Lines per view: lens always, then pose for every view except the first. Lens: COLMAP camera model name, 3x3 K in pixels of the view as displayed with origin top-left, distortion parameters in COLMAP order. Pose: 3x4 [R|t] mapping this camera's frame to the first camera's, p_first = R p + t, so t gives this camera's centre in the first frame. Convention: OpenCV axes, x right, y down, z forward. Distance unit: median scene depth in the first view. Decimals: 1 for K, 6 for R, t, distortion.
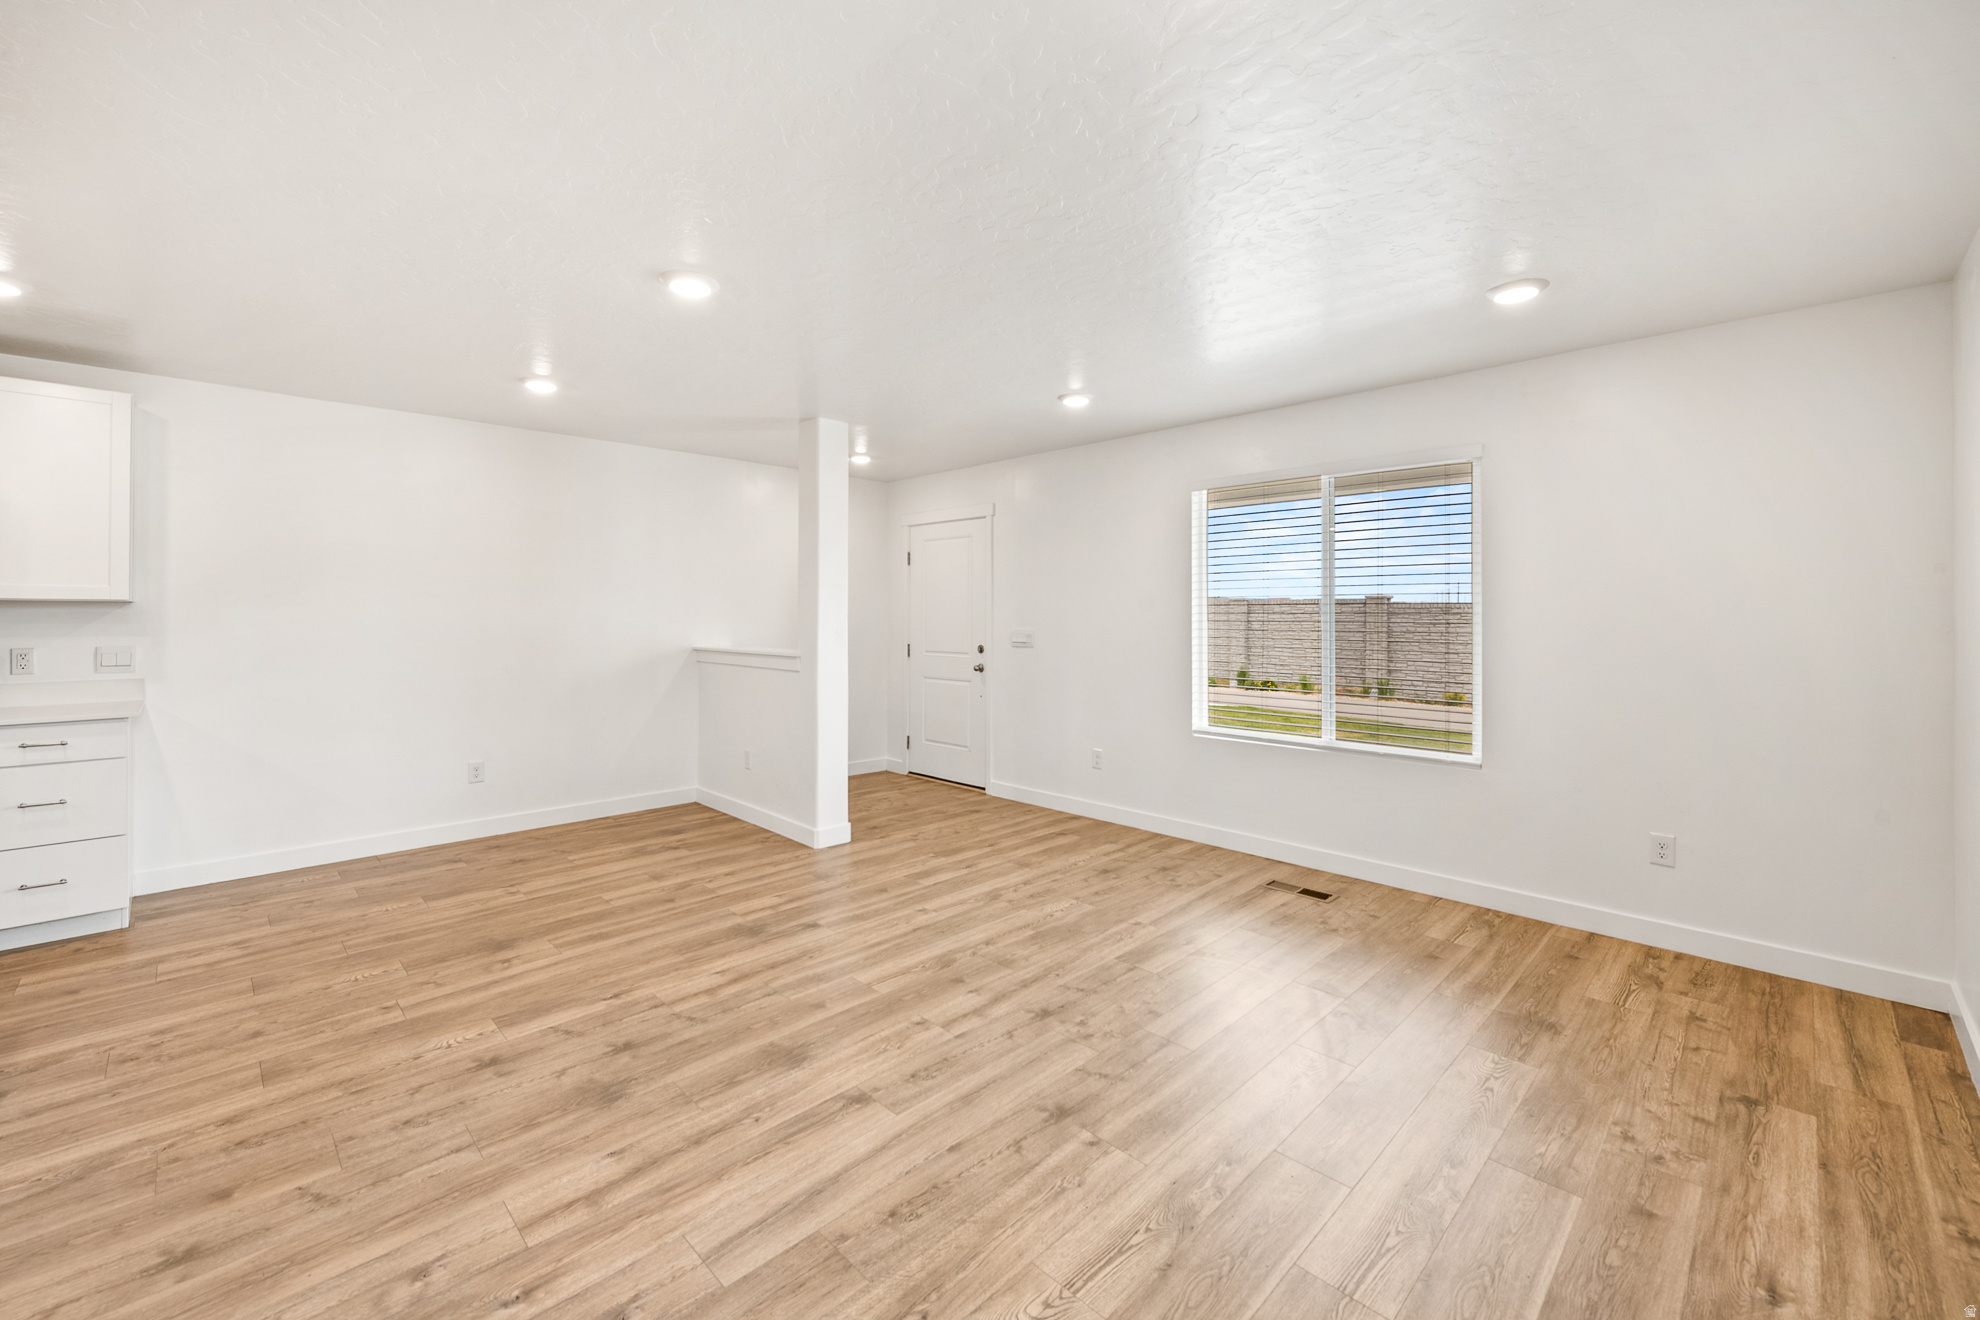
lens RADIAL K [[804.6, 0, 989.6], [0, 804.6, 610.4], [0, 0, 1]] dist [-0.002747, -0.000899]
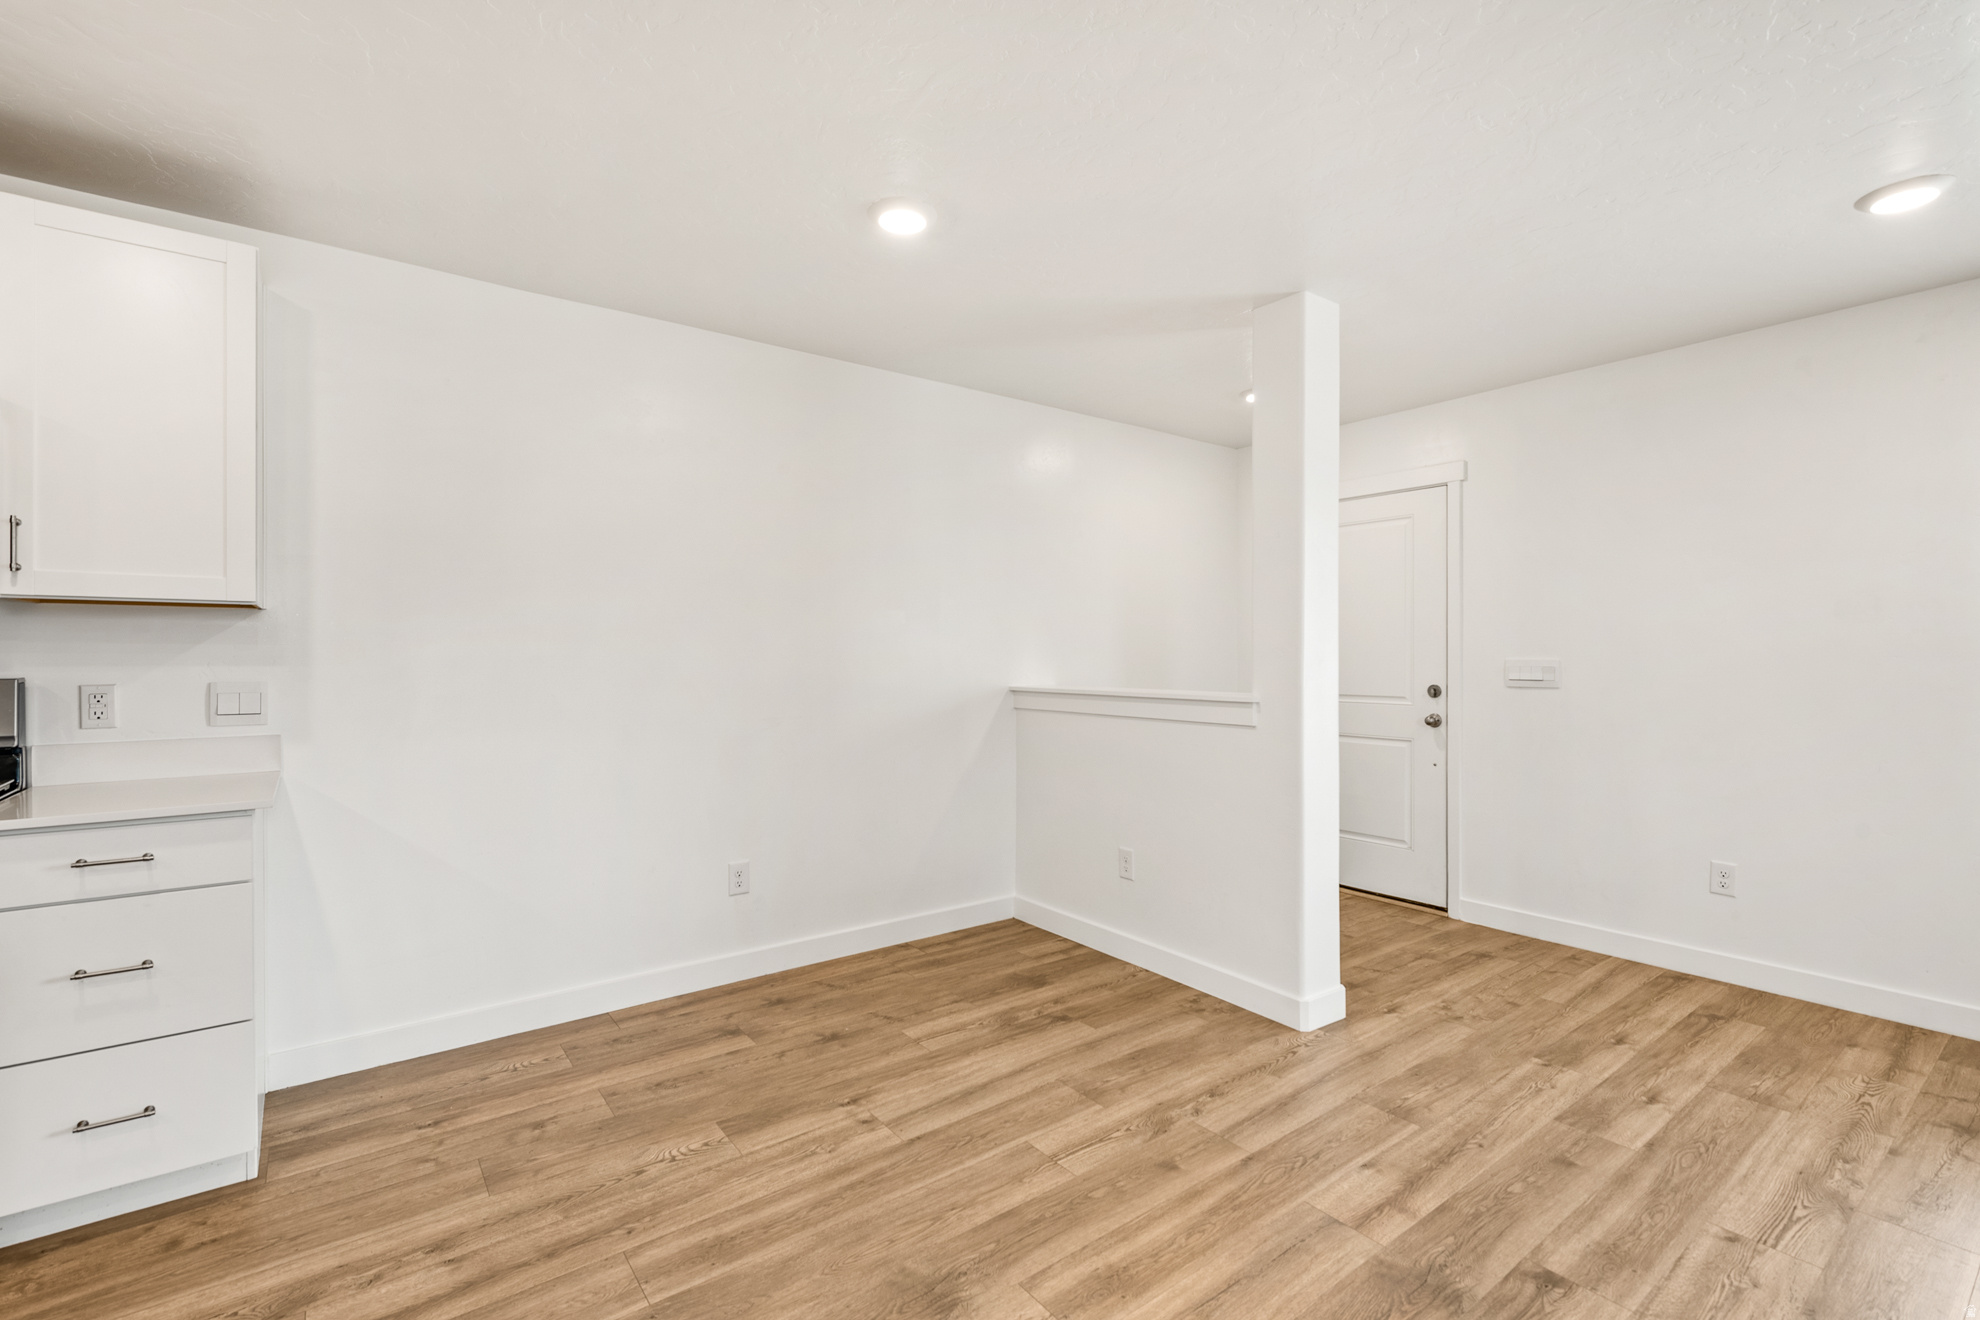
lens RADIAL K [[885.0, 0, 990.0], [0, 885.0, 660.0], [0, 0, 1]] dist [0.002894, -0.000494]
pose [[0.990135, -0.002977, -0.140083, -0.418169], [0.004333, 0.999947, 0.009372, 0.023817], [0.140048, -0.009887, 0.990095, 0.400863]]
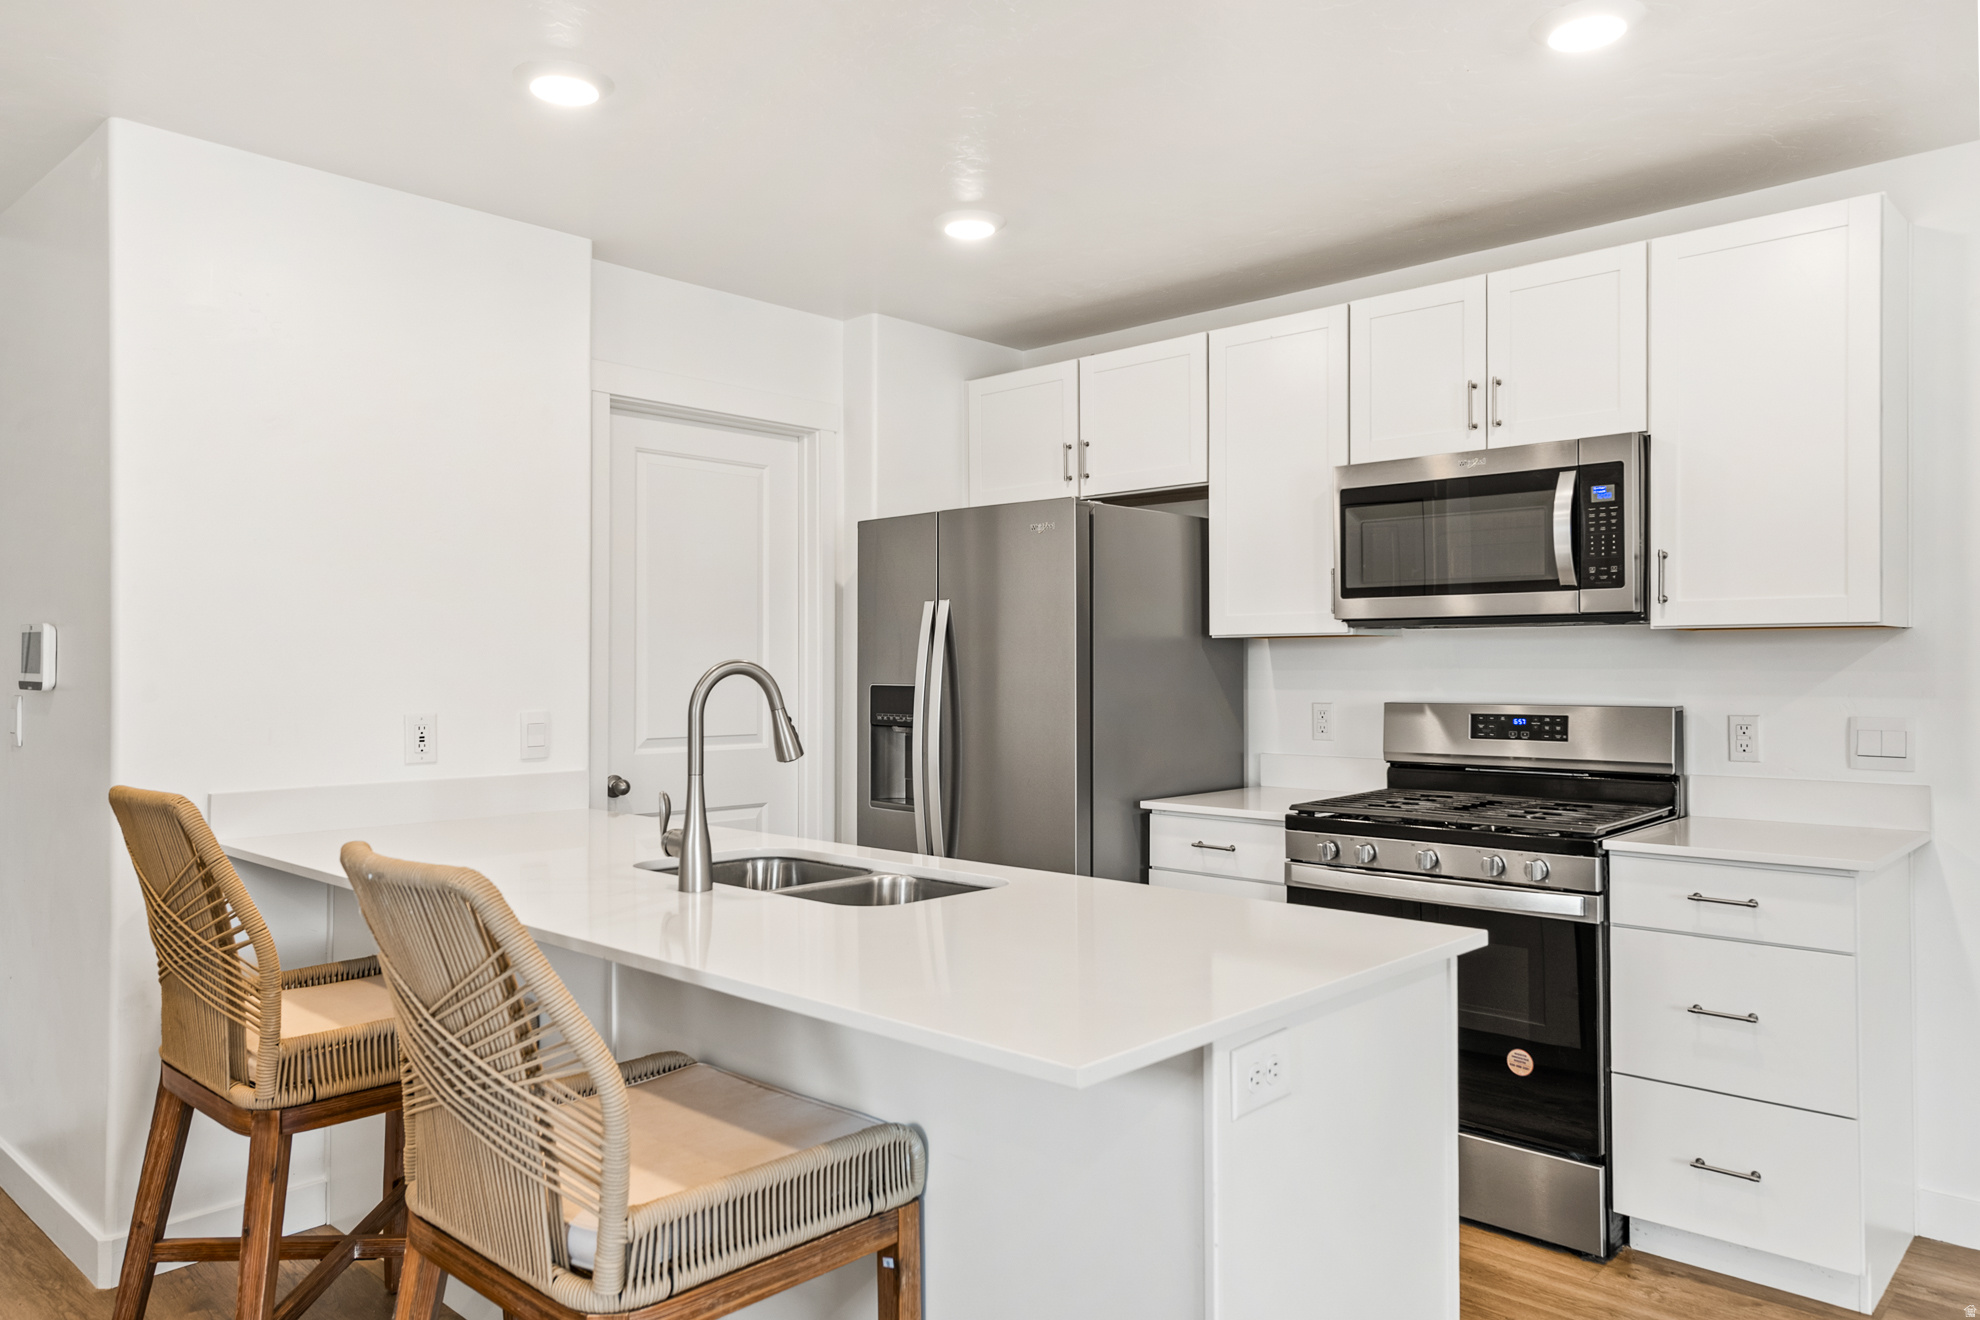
lens RADIAL K [[1351.1, 0, 990.0], [0, 1351.1, 660.0], [0, 0, 1]] dist [0.008629, 0.006497]
pose [[0.040184, -0.007617, -0.999163, -0.259377], [0.006101, 0.999954, -0.007378, 0.011996], [0.999174, -0.005800, 0.040229, 0.398104]]
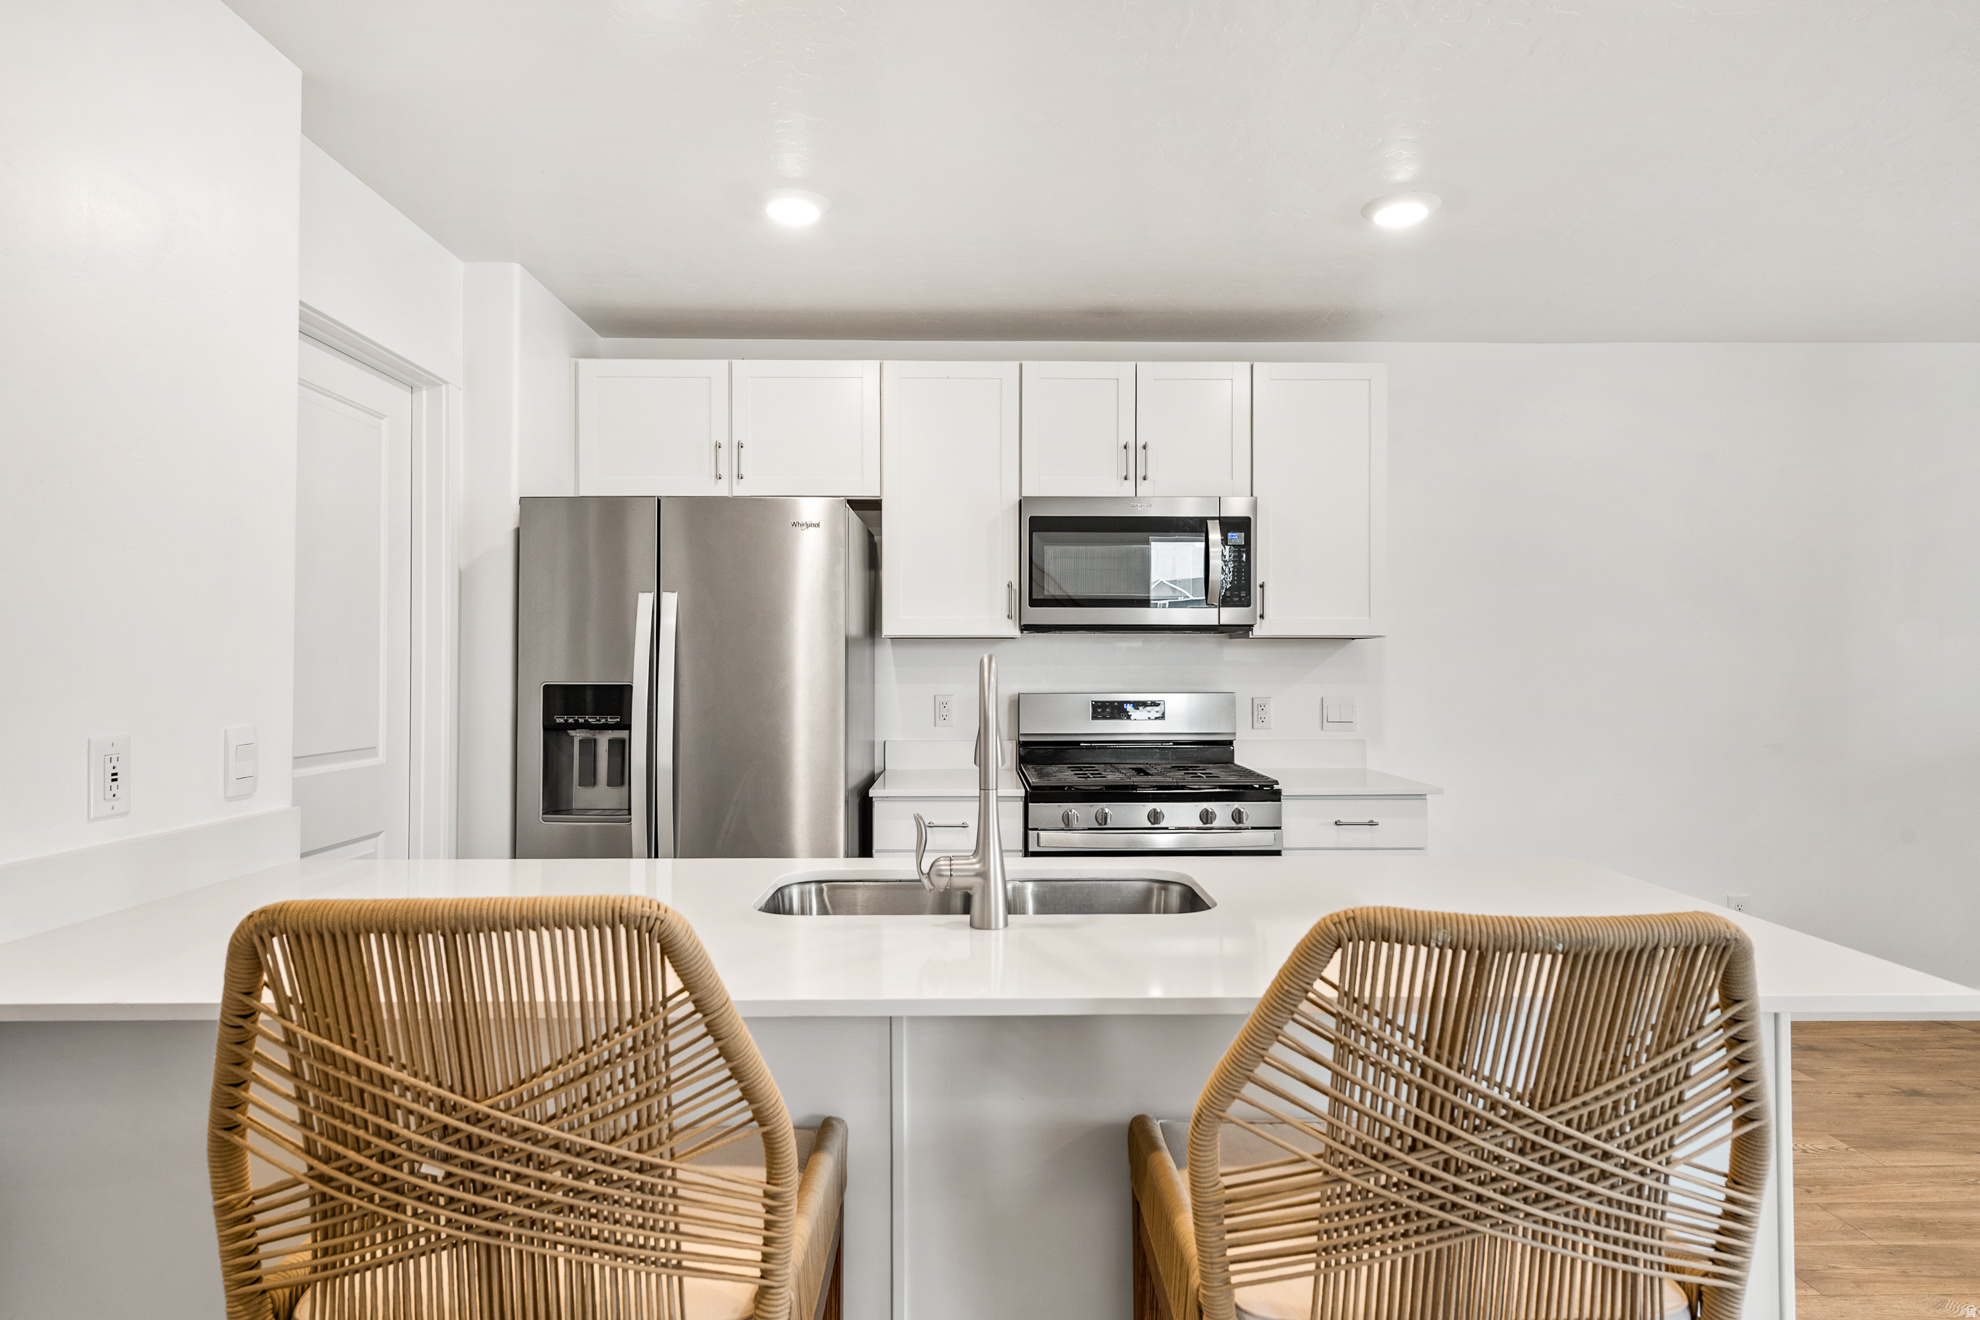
lens RADIAL K [[1118.3, 0, 990.0], [0, 1118.3, 660.0], [0, 0, 1]] dist [0.020056, -0.001774]
pose [[0.725106, -0.005533, -0.688615, -0.567433], [0.005630, 0.999982, -0.002106, 0.009629], [0.688614, -0.002350, 0.725124, -0.016746]]
